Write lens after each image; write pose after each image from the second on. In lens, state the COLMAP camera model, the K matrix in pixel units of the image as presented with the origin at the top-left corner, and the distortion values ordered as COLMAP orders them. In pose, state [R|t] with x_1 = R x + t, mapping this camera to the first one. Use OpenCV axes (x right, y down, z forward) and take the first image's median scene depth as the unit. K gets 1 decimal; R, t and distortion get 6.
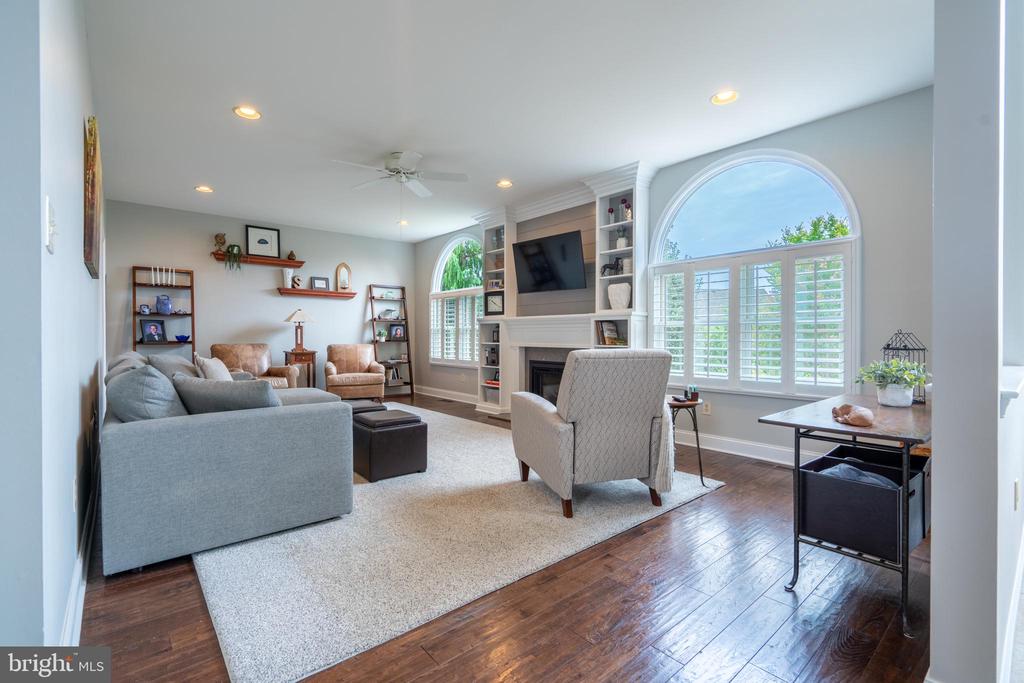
lens RADIAL K [[469.4, 0, 505.1], [0, 469.4, 337.7], [0, 0, 1]] dist [-0.000470, -0.000061]
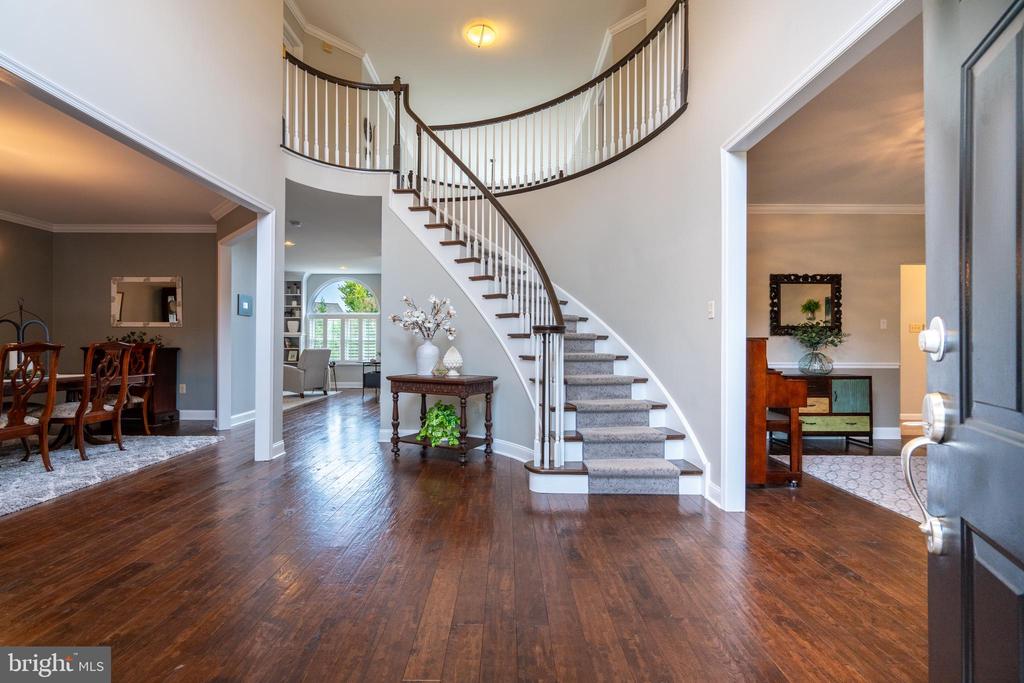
lens RADIAL K [[469.4, 0, 506.3], [0, 469.4, 340.4], [0, 0, 1]] dist [-0.000470, -0.000061]
pose [[0.651427, 0.003481, 0.758704, -0.622145], [0.001573, 0.999981, -0.005939, -0.004774], [-0.758710, 0.005062, 0.651409, -0.966677]]
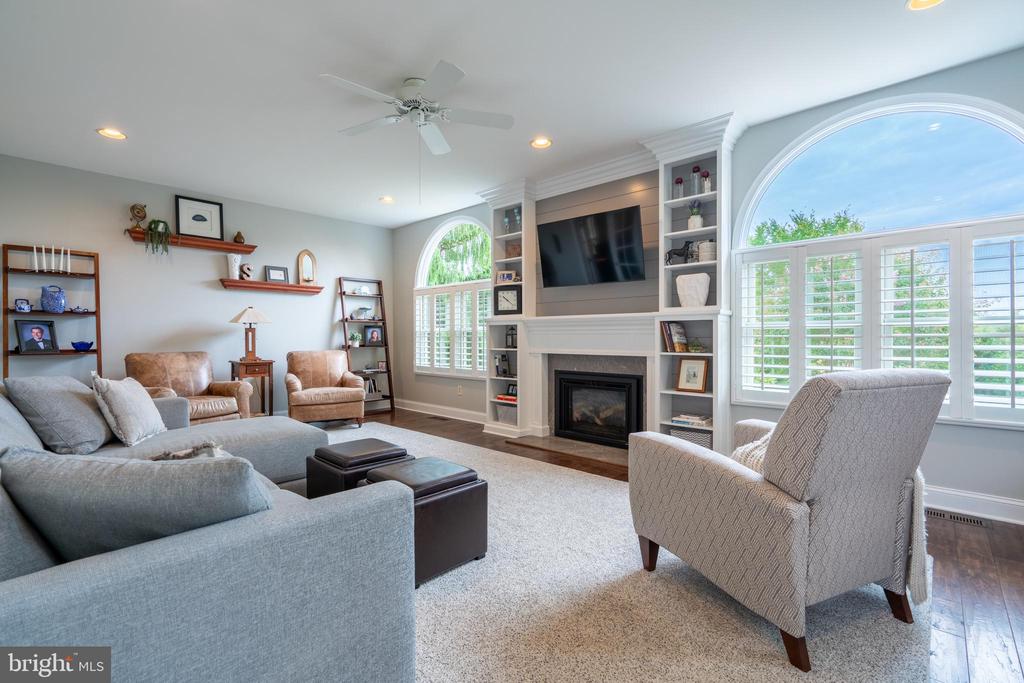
lens RADIAL K [[469.4, 0, 512.8], [0, 469.4, 339.7], [0, 0, 1]] dist [-0.000470, -0.000061]
pose [[0.992516, -0.004725, 0.122024, -0.117133], [0.004391, 0.999986, 0.003005, -0.007220], [-0.122037, -0.002447, 0.992523, 0.201320]]
